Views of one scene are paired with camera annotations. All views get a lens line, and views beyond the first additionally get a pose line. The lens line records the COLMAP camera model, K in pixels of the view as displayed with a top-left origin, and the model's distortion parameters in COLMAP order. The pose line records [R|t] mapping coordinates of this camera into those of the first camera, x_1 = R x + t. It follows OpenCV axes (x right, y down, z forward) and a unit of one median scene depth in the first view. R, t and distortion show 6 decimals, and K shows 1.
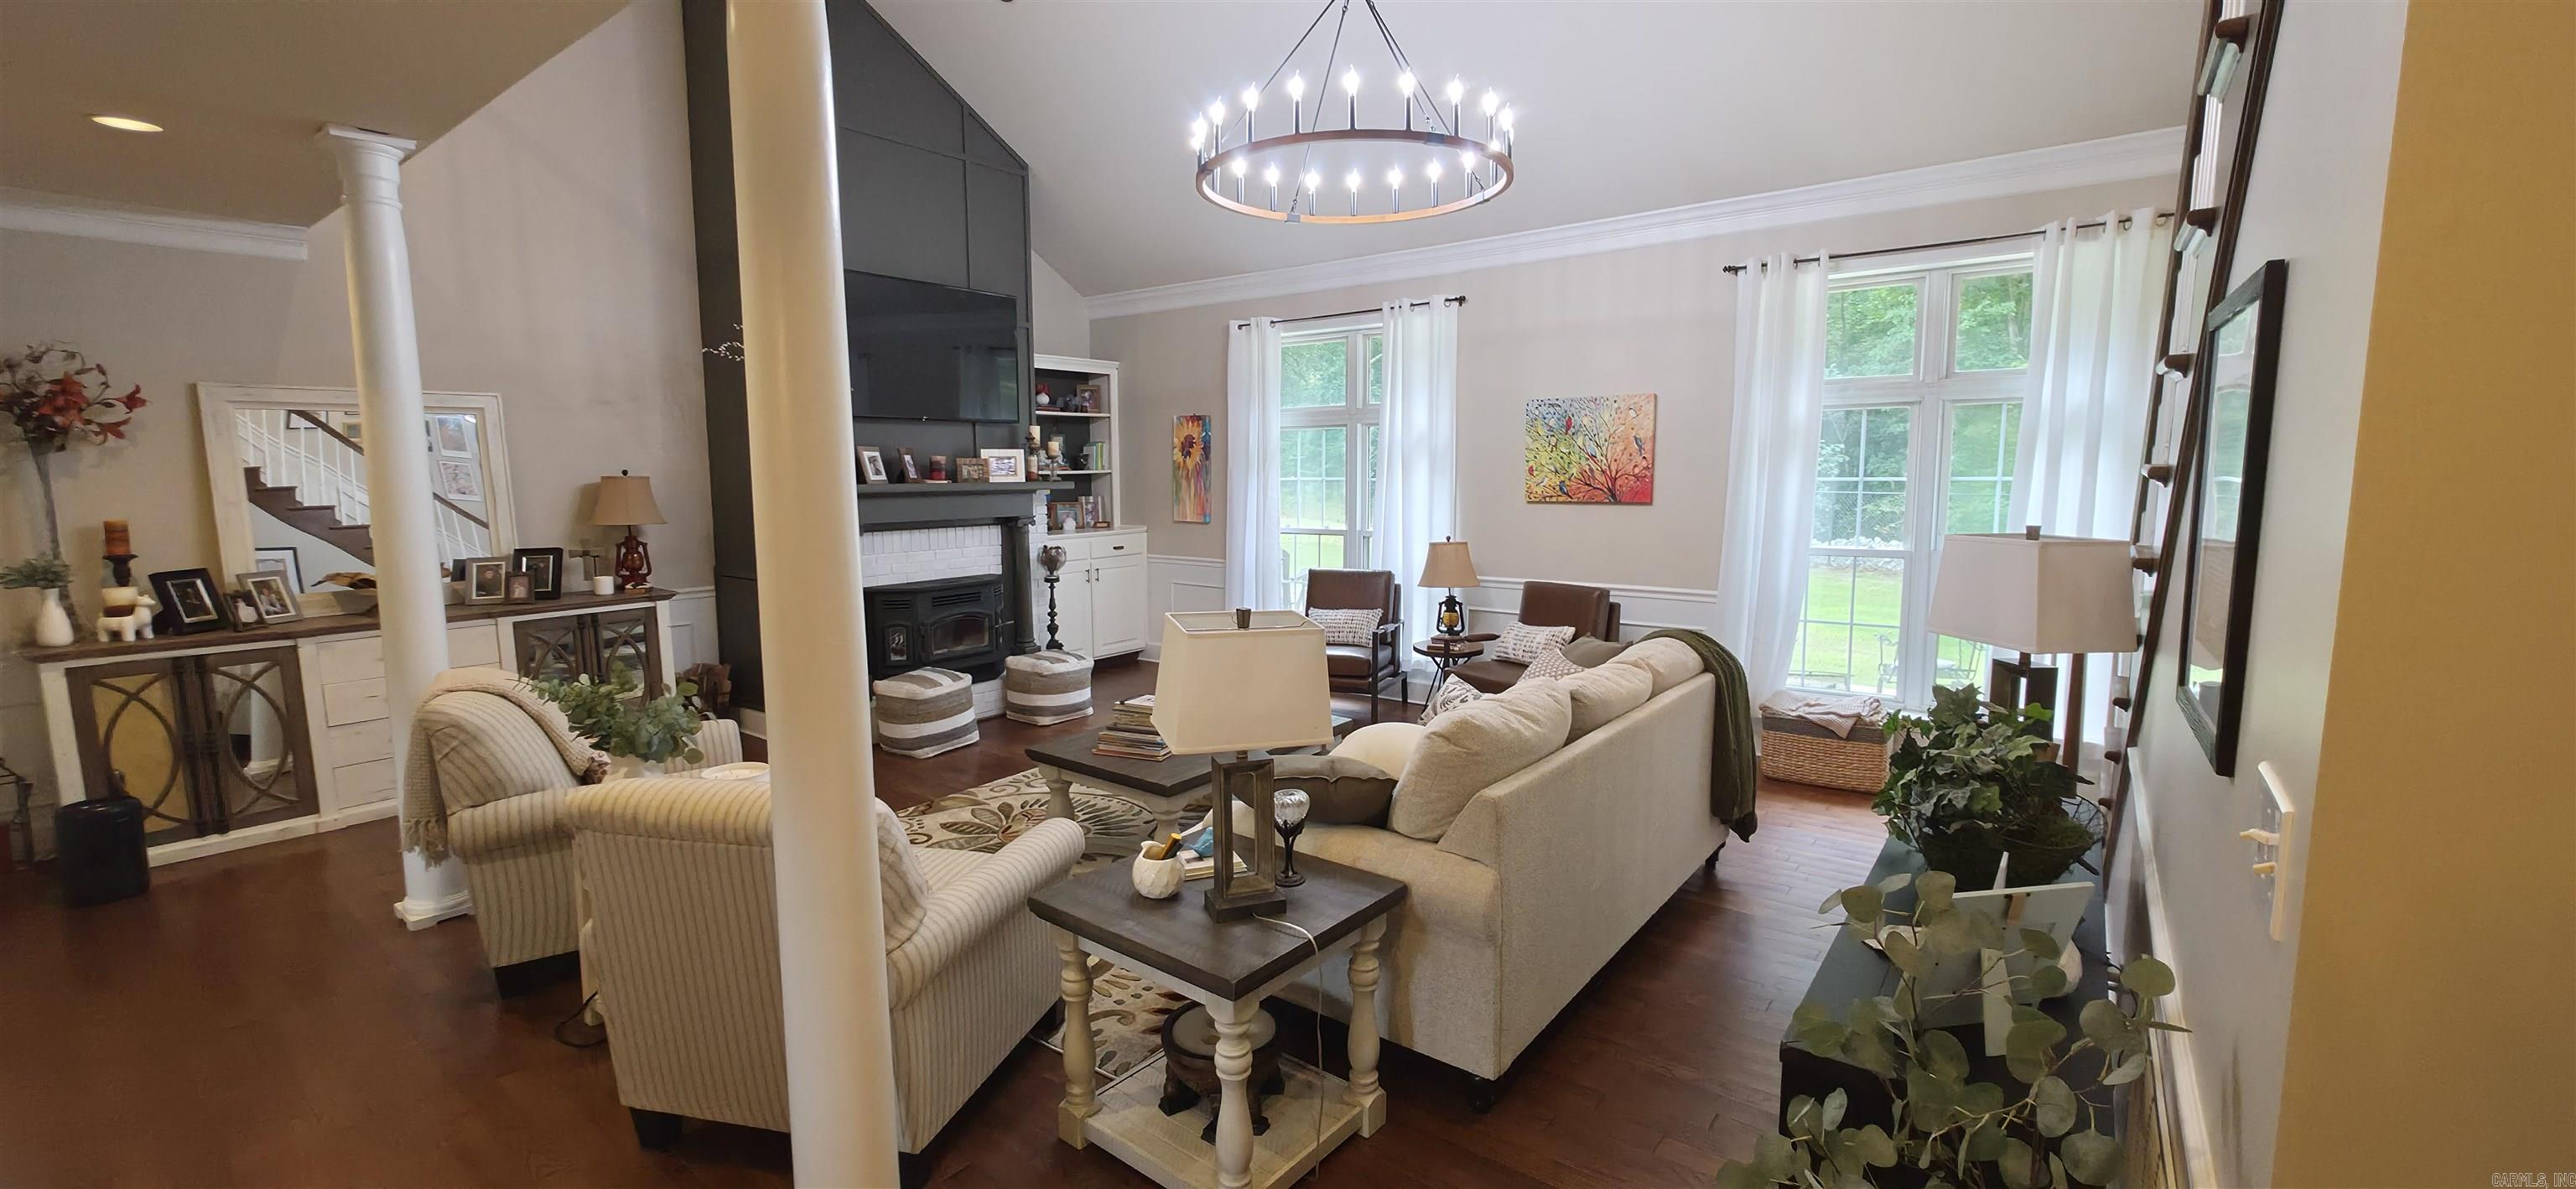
lens RADIAL K [[1036.5, 0, 1281.6], [0, 1036.5, 601.5], [0, 0, 1]] dist [0.000335, 0.000266]
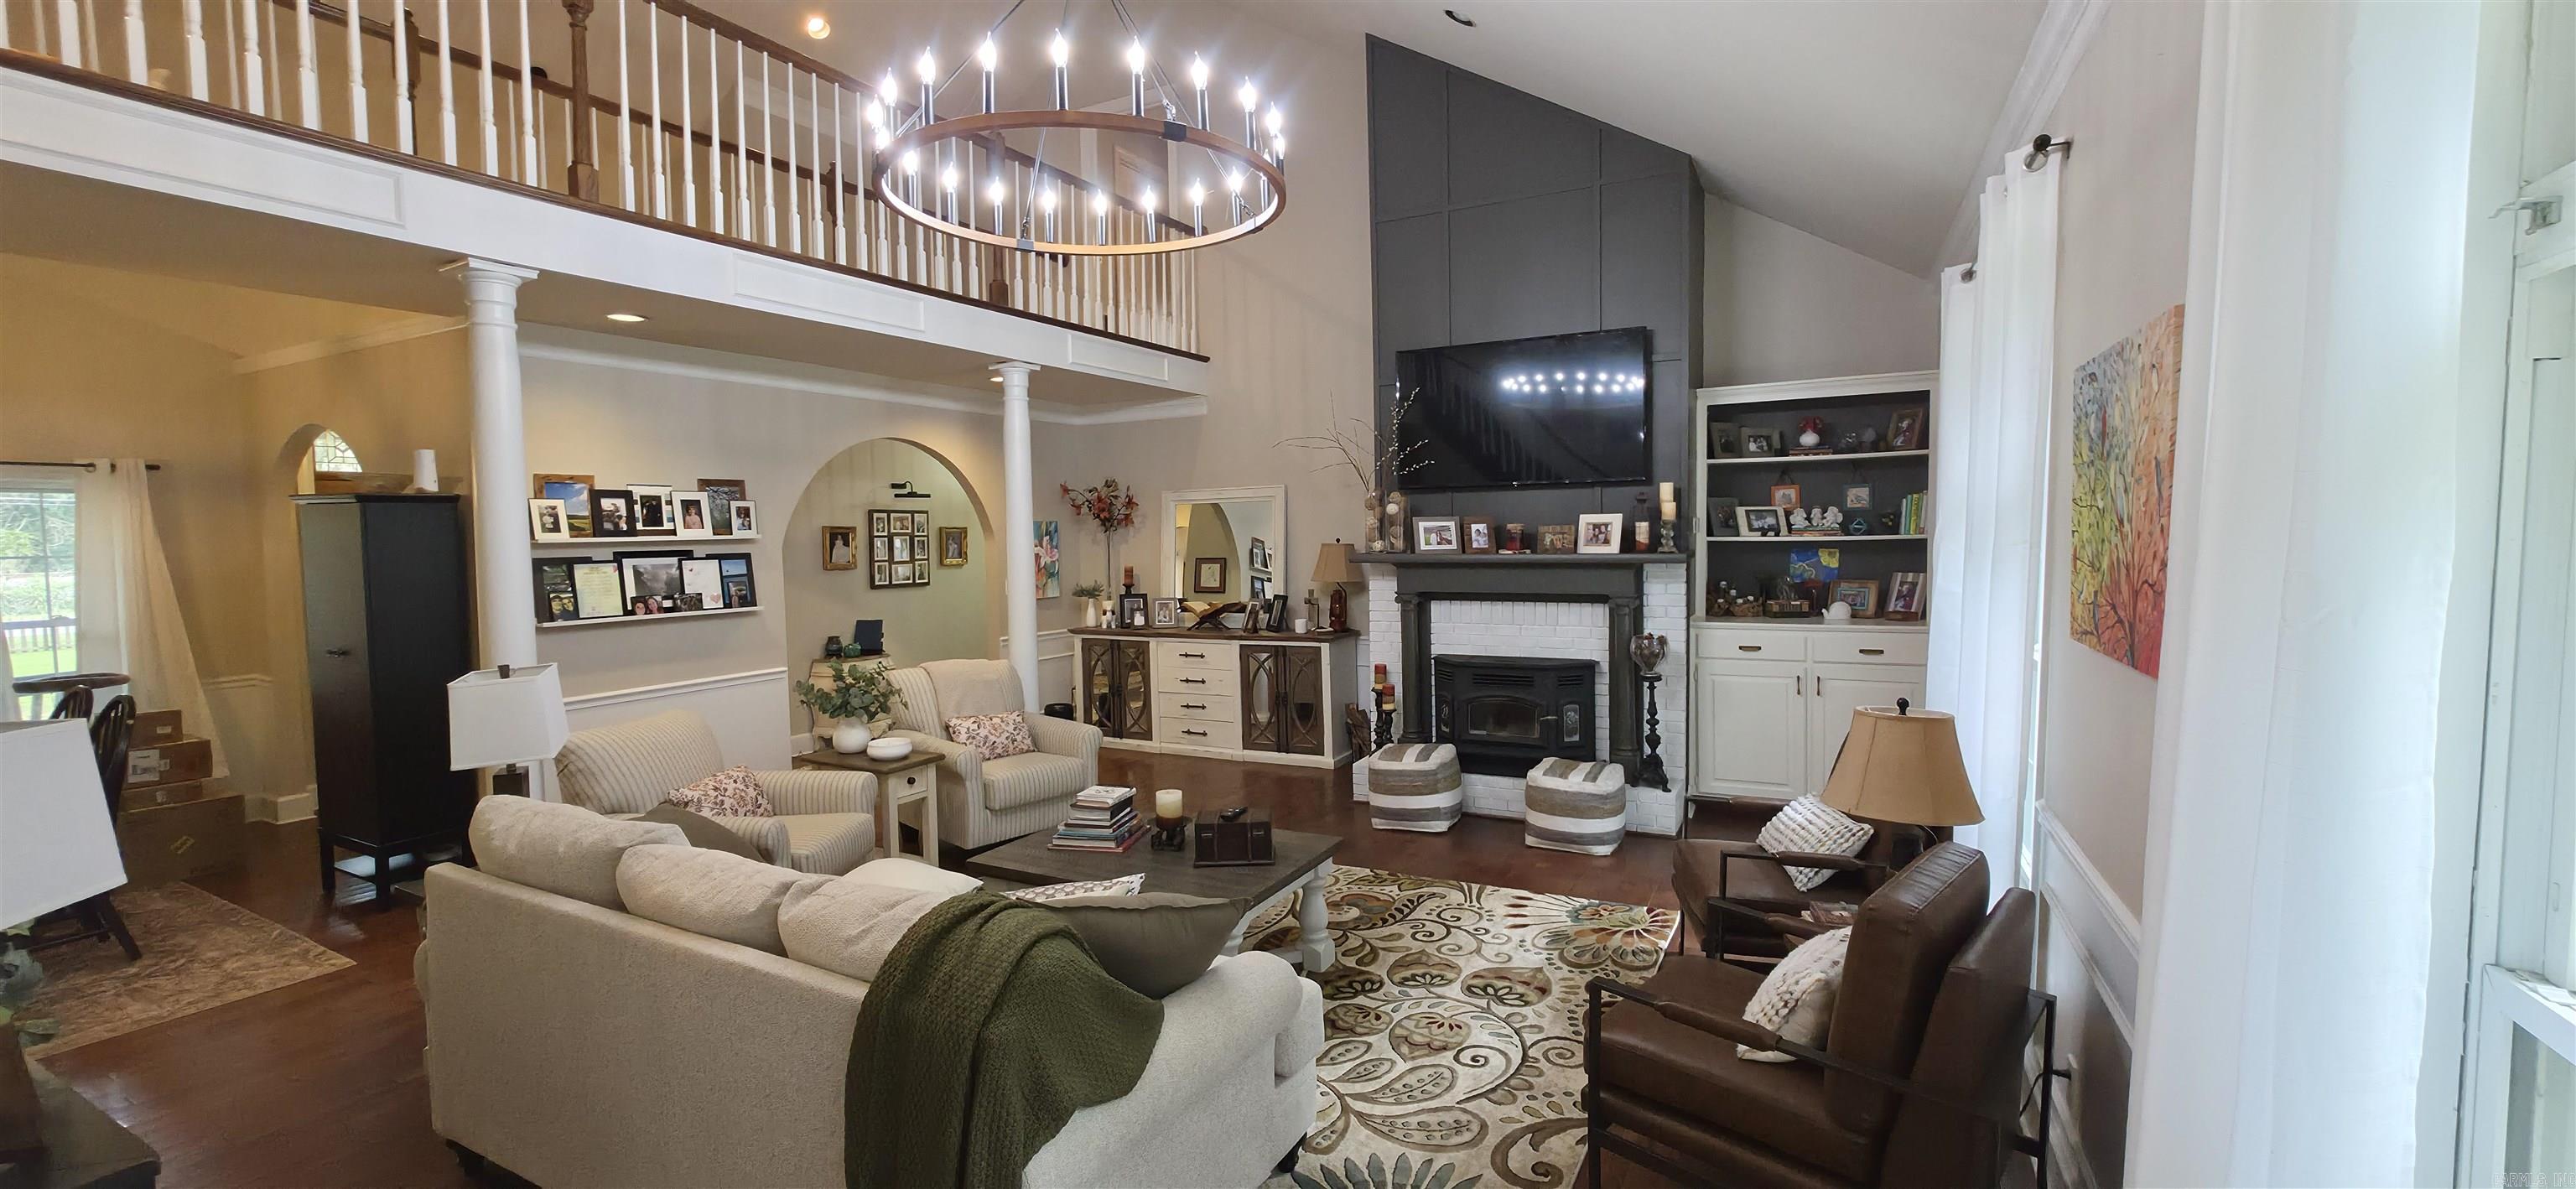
lens RADIAL K [[1036.5, 0, 1283.1], [0, 1036.5, 578.0], [0, 0, 1]] dist [0.000335, 0.000266]
pose [[0.164324, 0.046390, -0.985315, 0.549499], [-0.109879, 0.993538, 0.028453, -0.095634], [0.980267, 0.103590, 0.168360, 0.645322]]
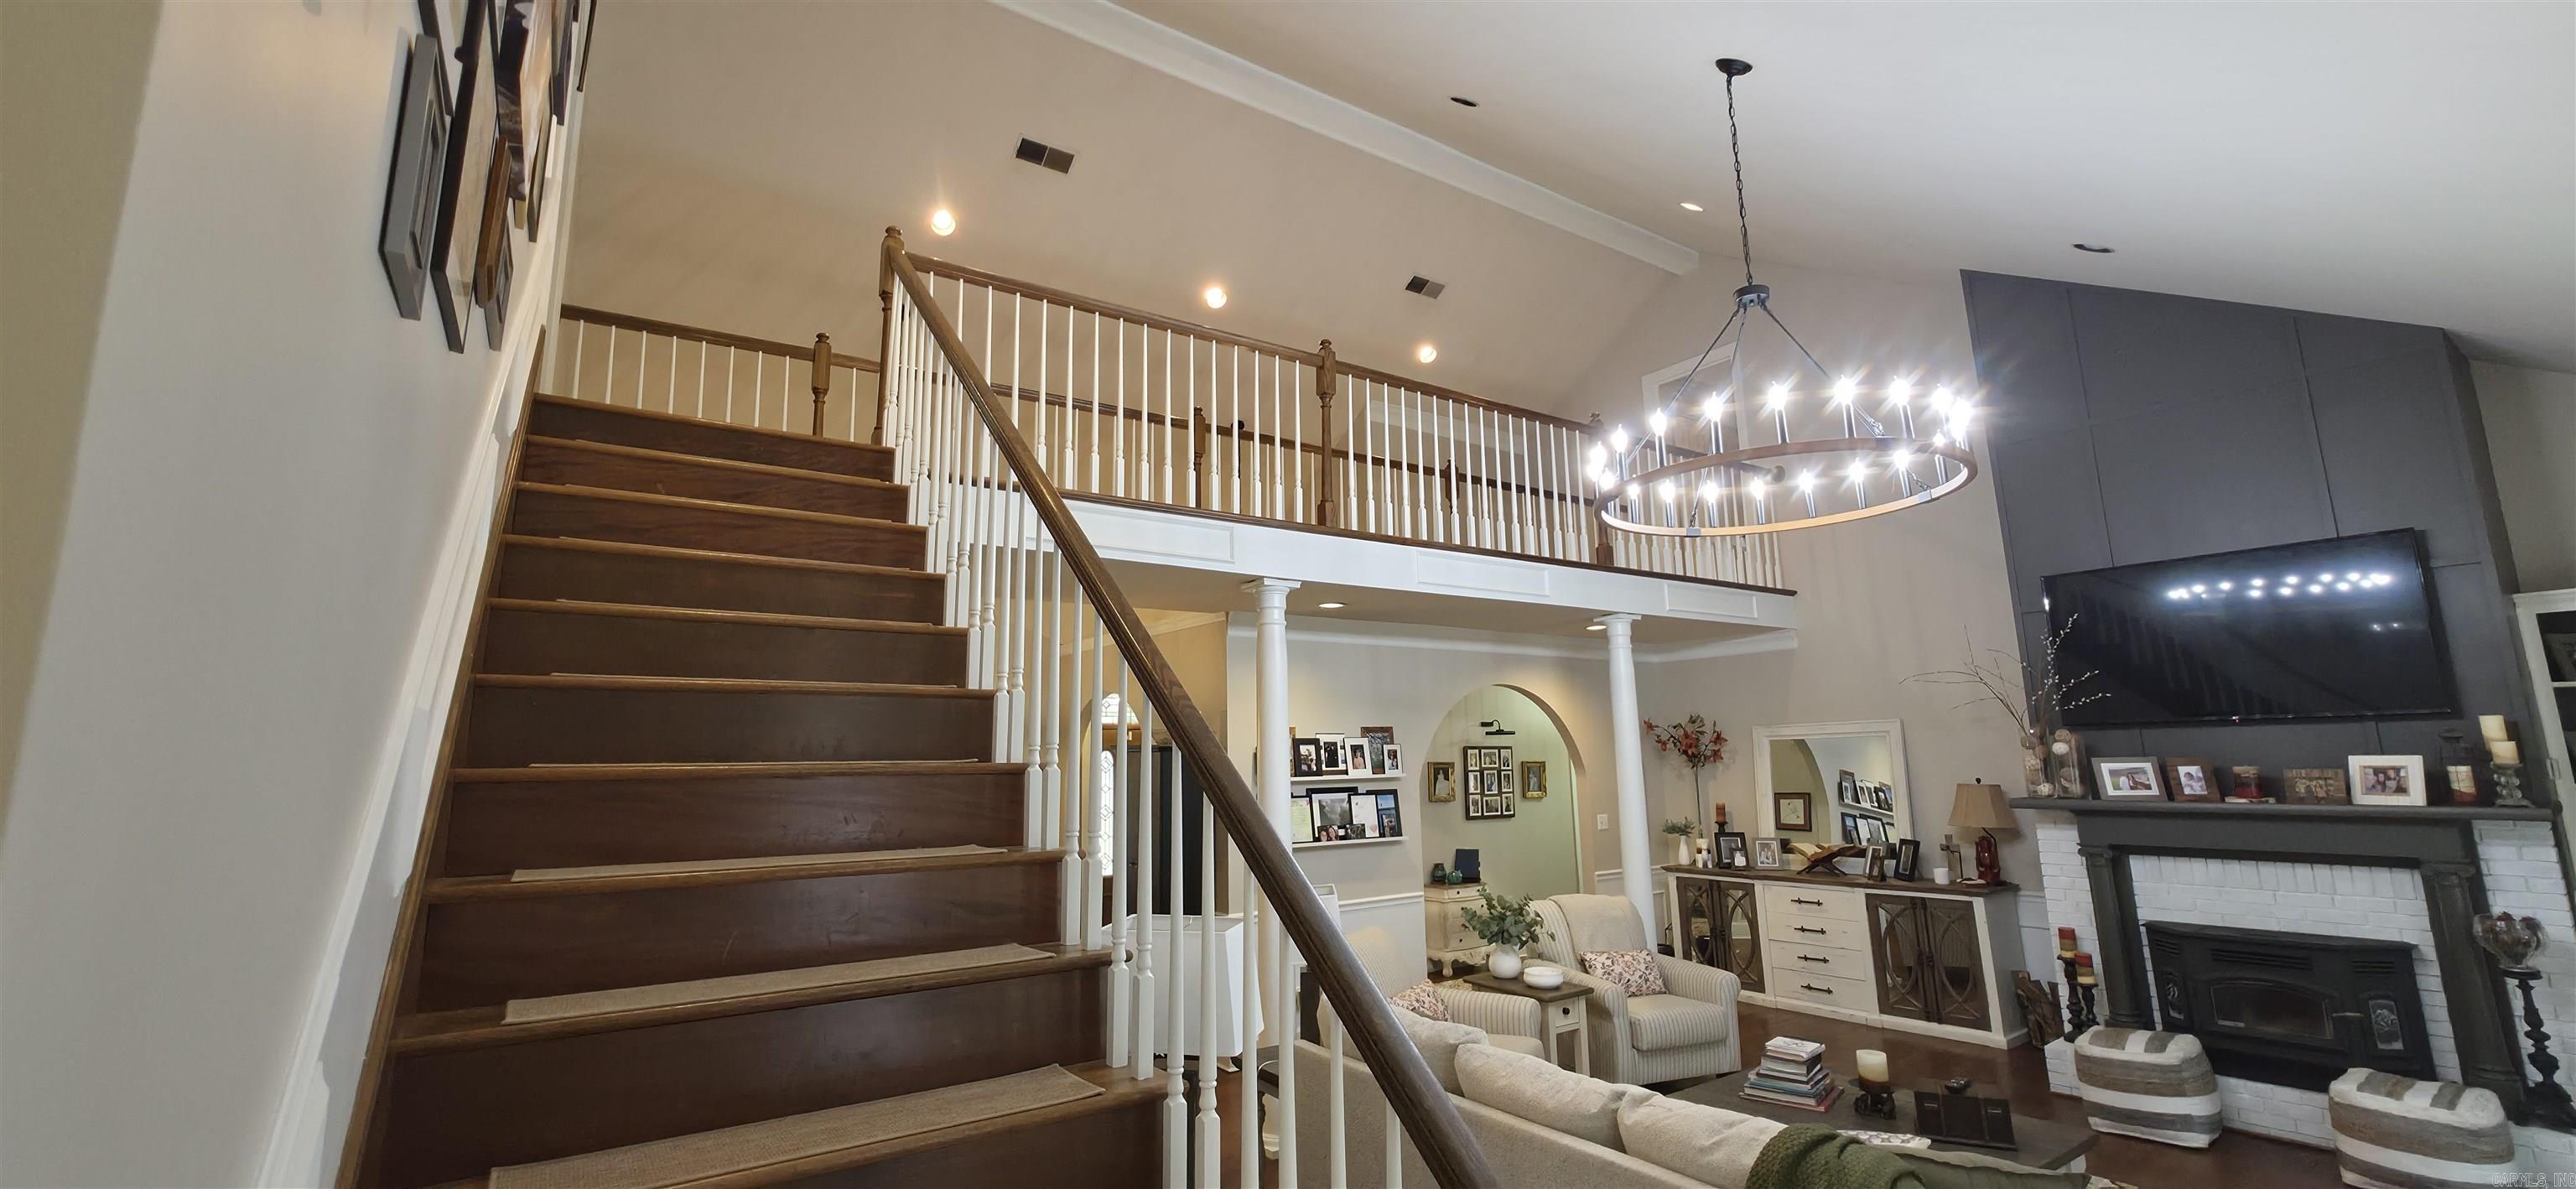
lens RADIAL K [[1036.5, 0, 1280.3], [0, 1036.5, 575.7], [0, 0, 1]] dist [0.000335, 0.000266]
pose [[-0.302968, -0.158790, -0.939679, 0.653288], [-0.103182, 0.985690, -0.133298, -0.102371], [0.947398, 0.056573, -0.315017, 0.545452]]
